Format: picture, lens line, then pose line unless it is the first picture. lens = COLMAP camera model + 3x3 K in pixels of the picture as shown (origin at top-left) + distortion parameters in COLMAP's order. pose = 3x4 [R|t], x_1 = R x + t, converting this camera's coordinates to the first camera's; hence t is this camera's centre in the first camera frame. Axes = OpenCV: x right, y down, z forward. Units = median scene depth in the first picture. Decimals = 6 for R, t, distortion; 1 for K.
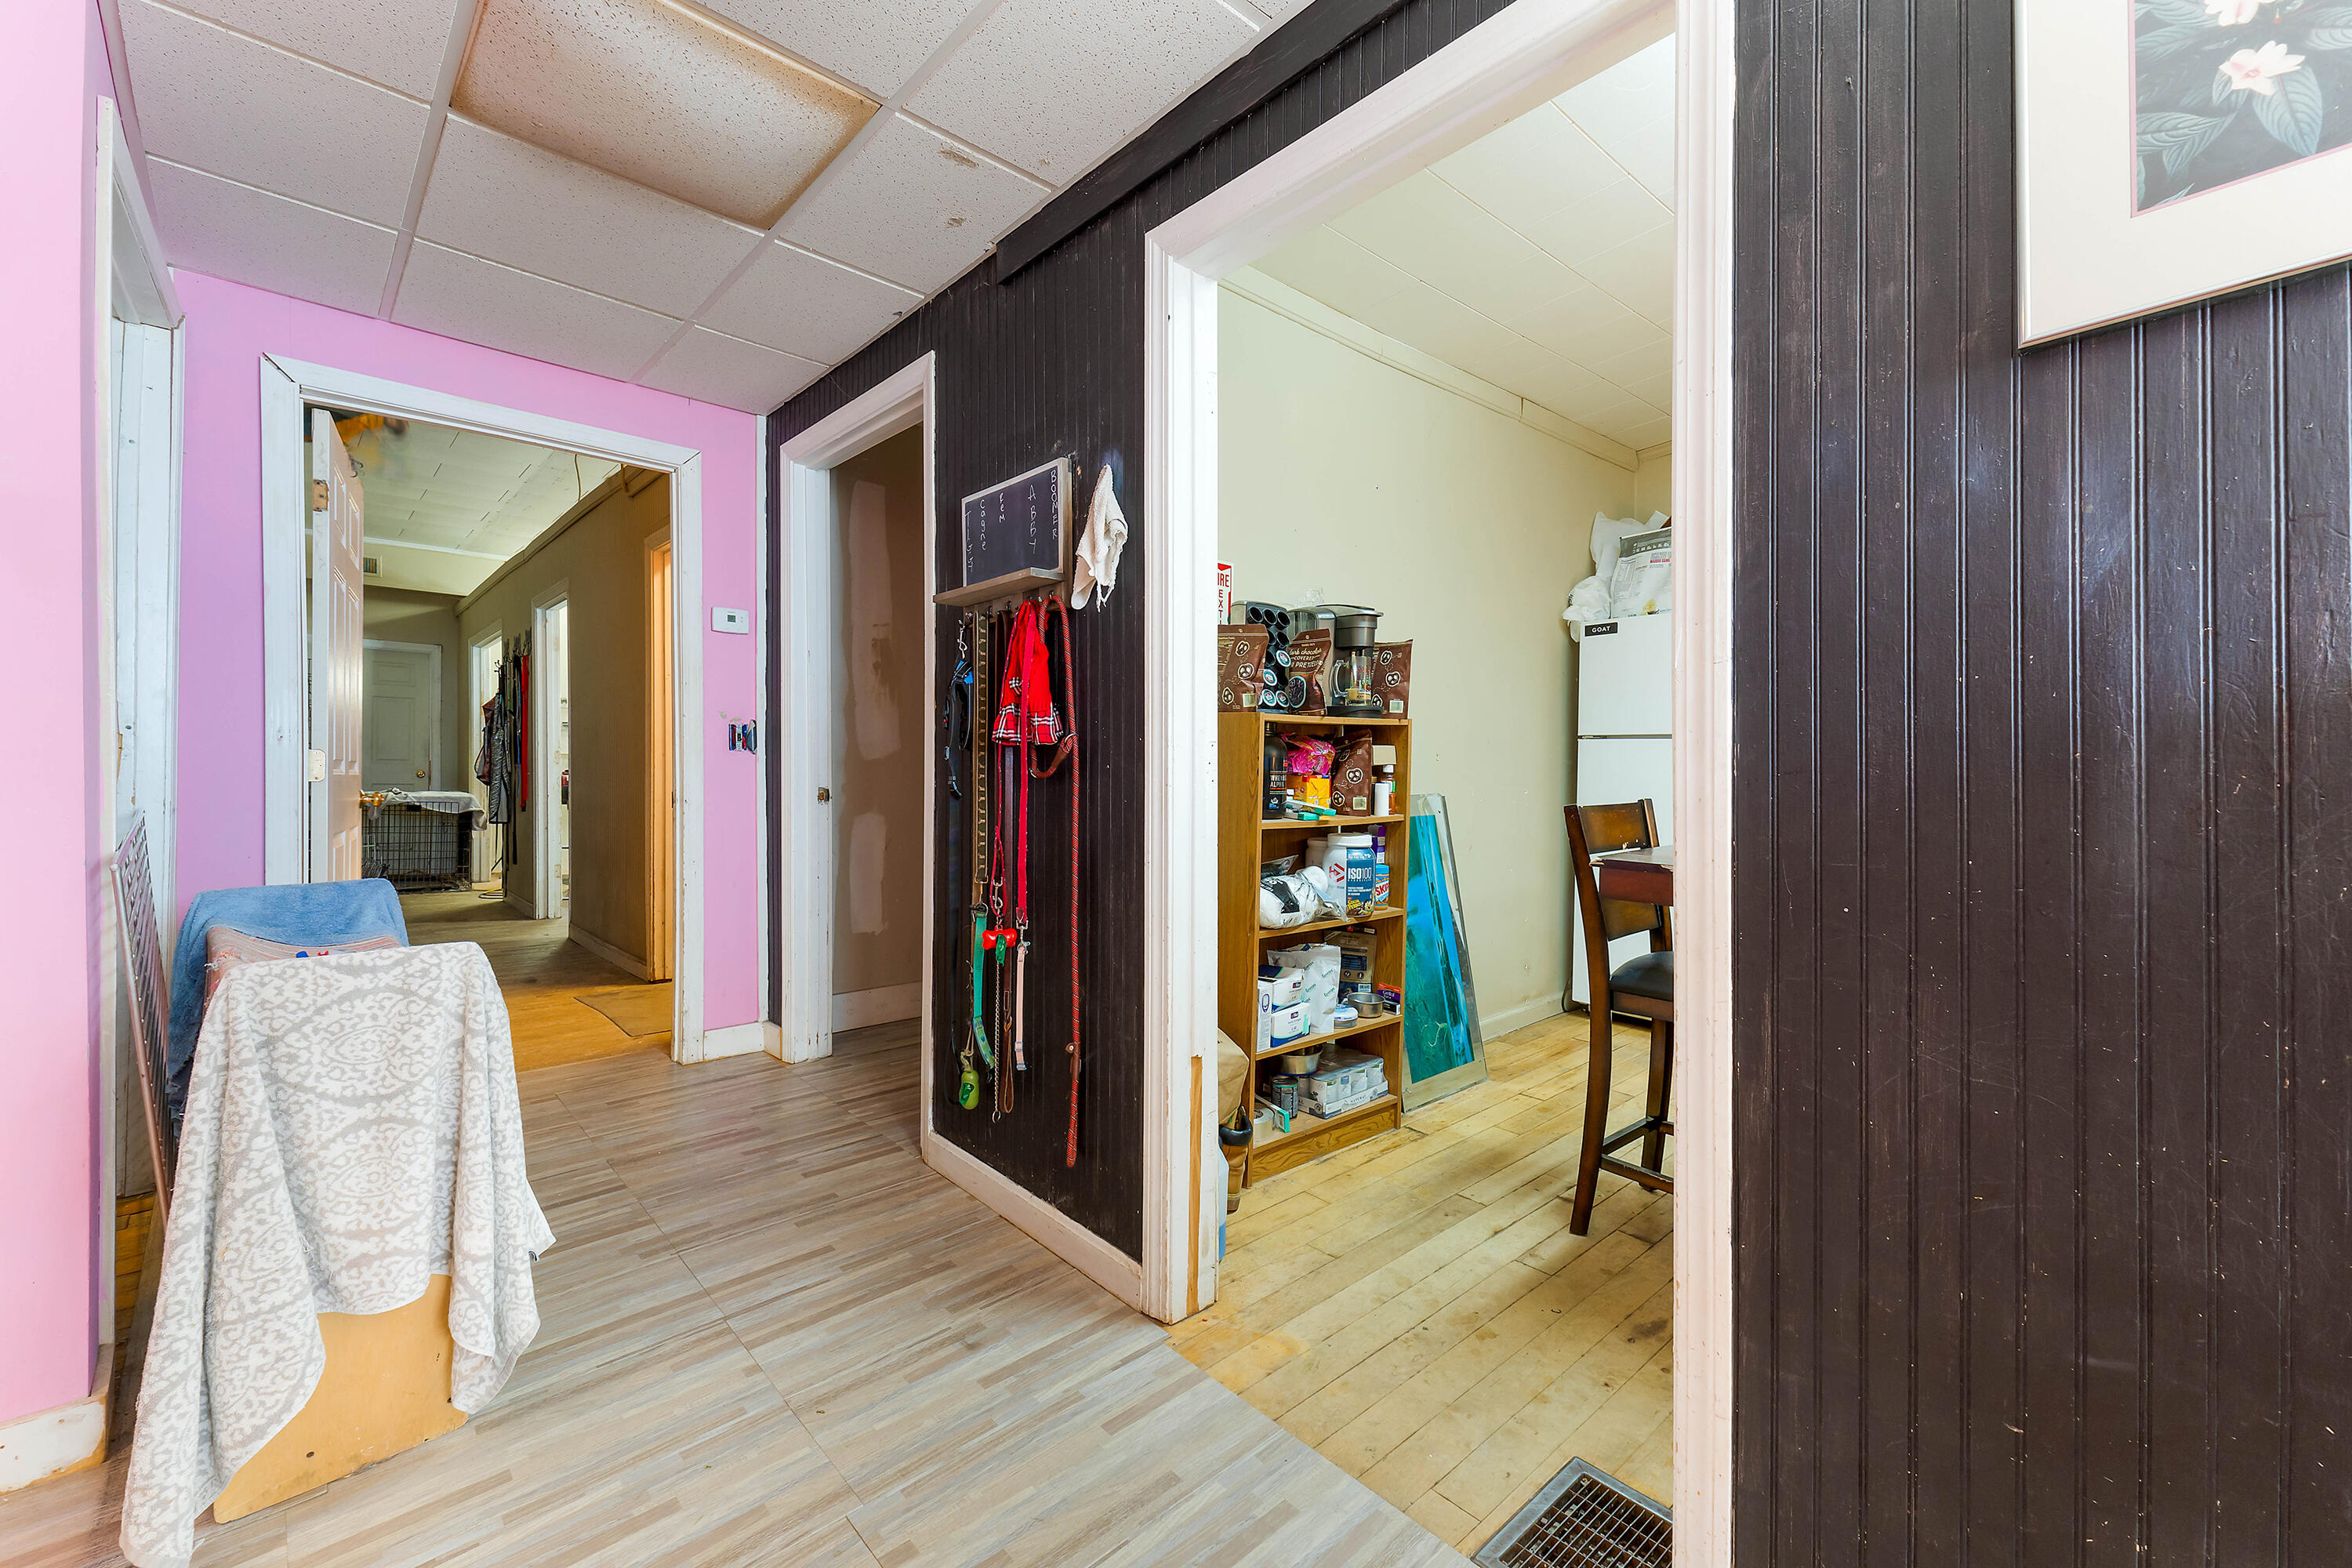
lens RADIAL K [[977.0, 0, 1144.3], [0, 977.0, 785.2], [0, 0, 1]] dist [0.027179, -0.005627]
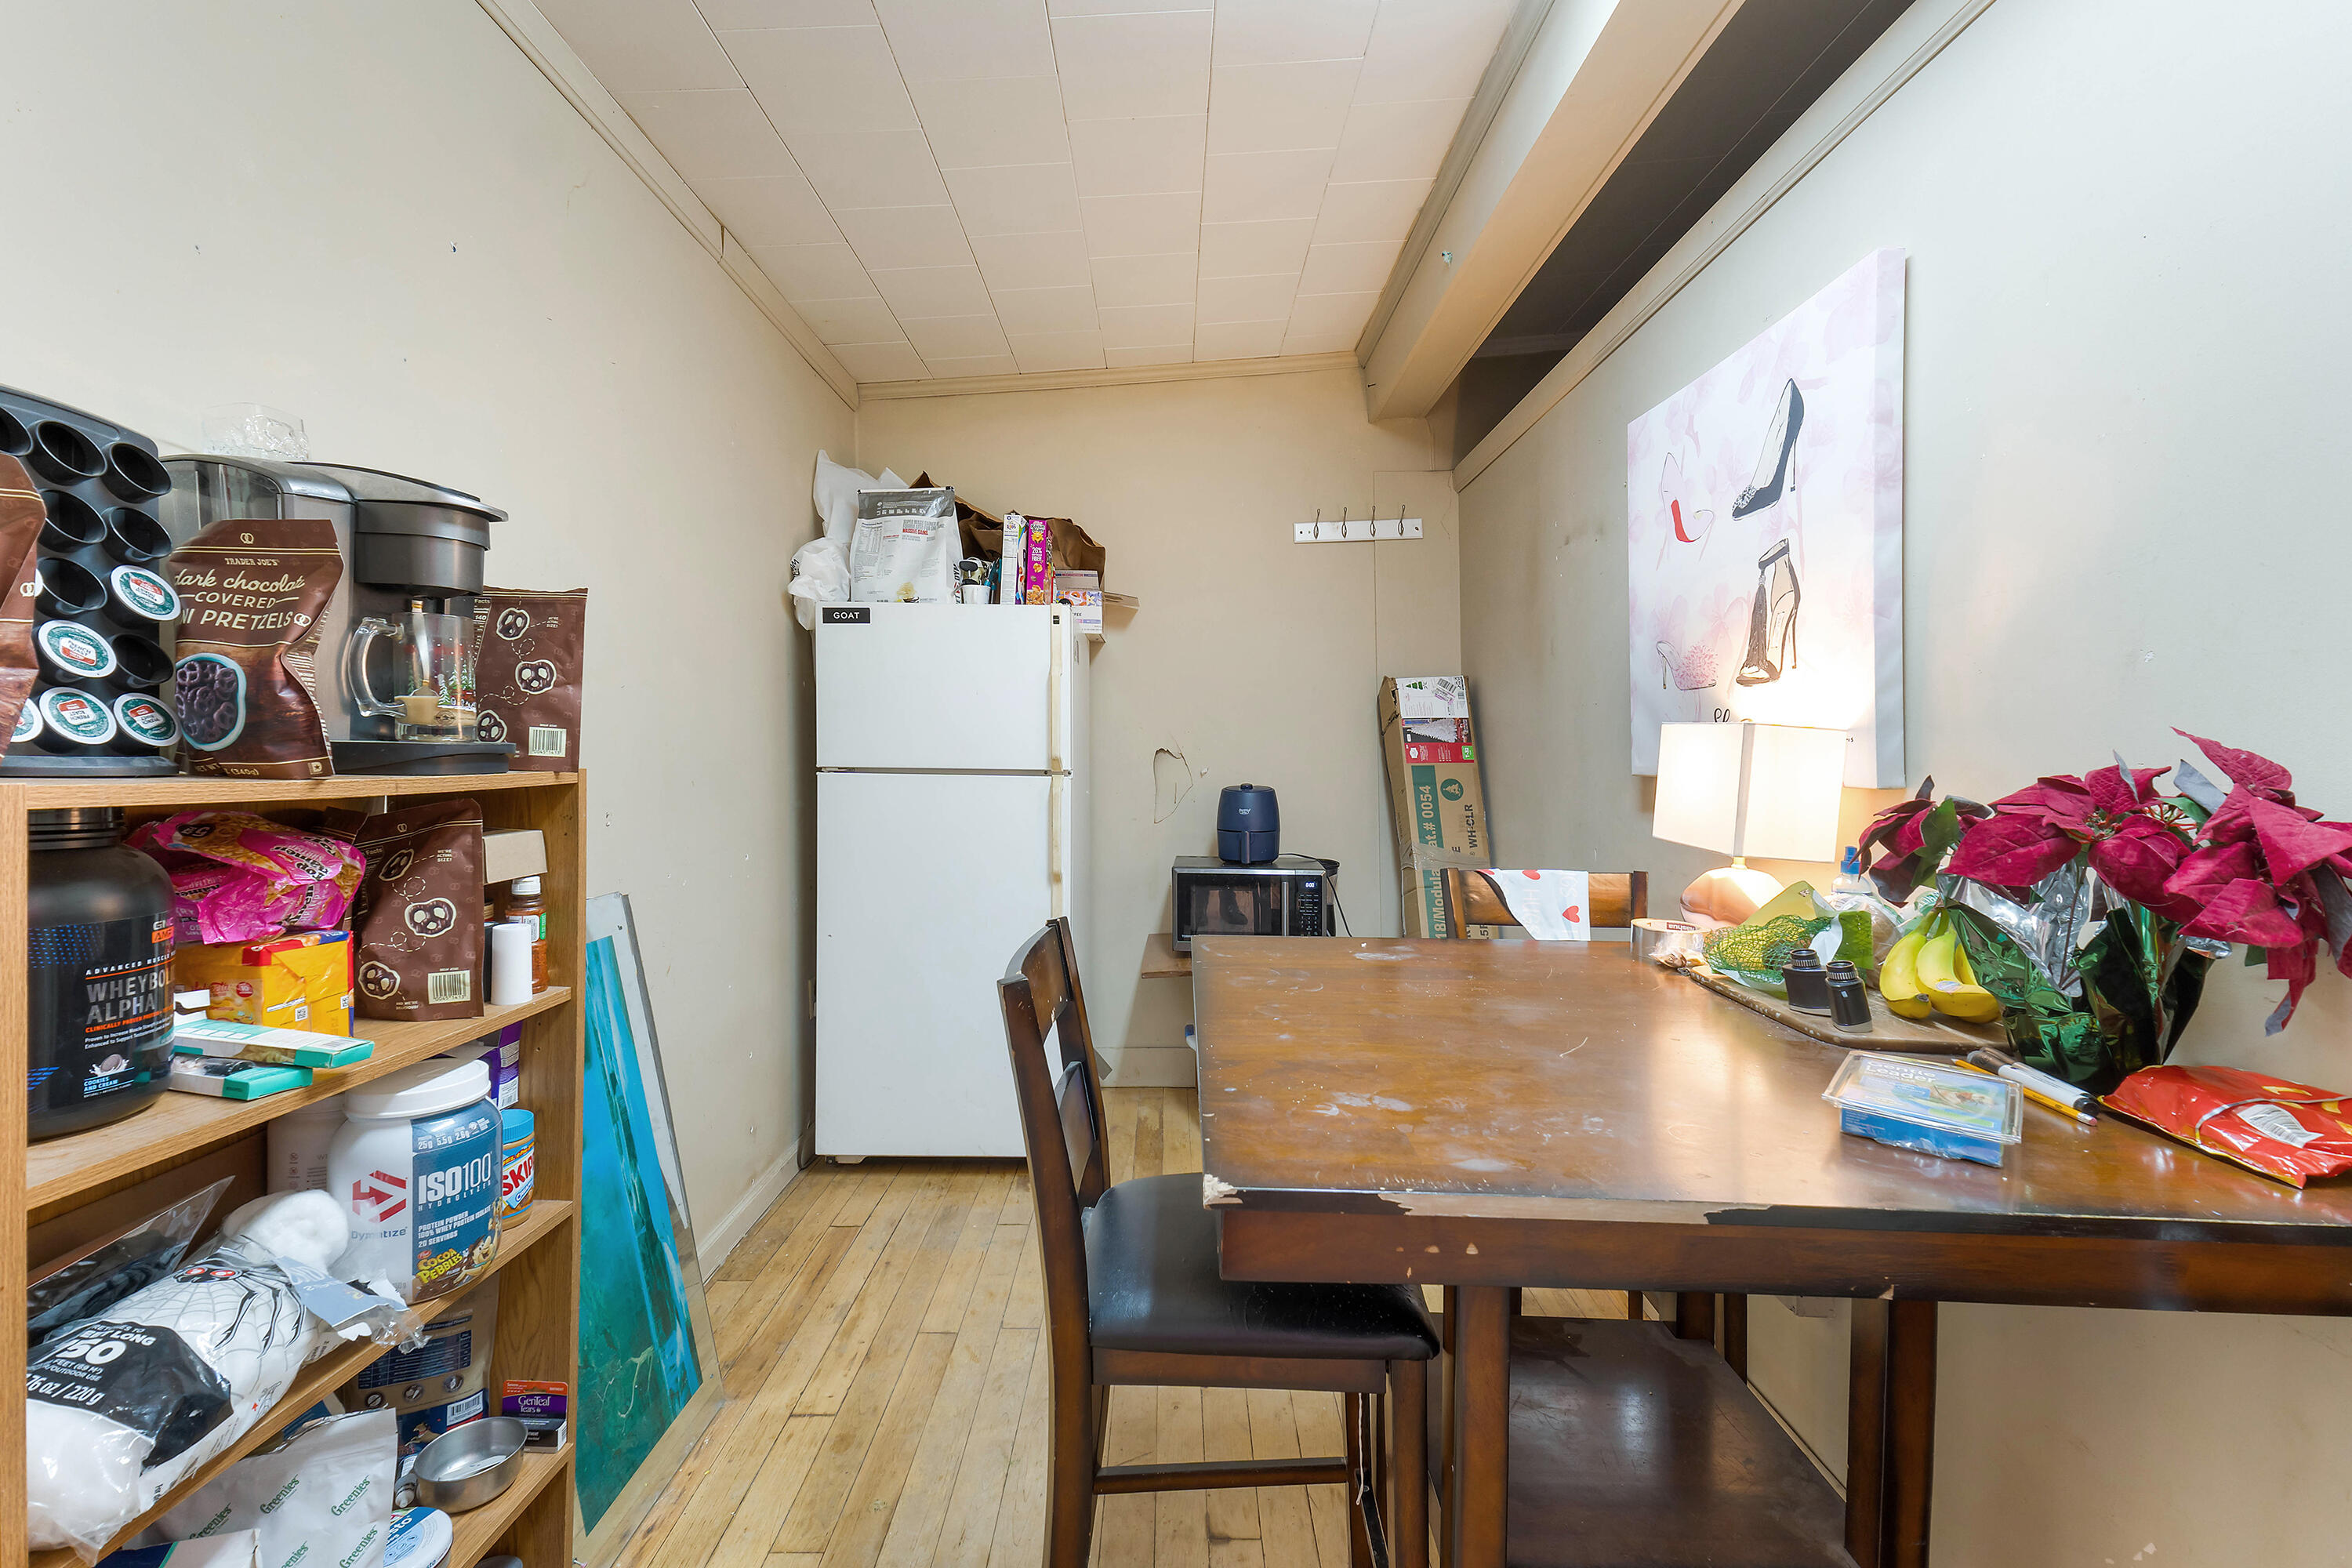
lens RADIAL K [[977.0, 0, 1180.8], [0, 977.0, 785.3], [0, 0, 1]] dist [0.027179, -0.005627]
pose [[0.629532, -0.023642, 0.776615, 0.100011], [0.013277, 0.999718, 0.019671, -0.068724], [-0.776861, -0.002072, 0.629668, 0.532753]]
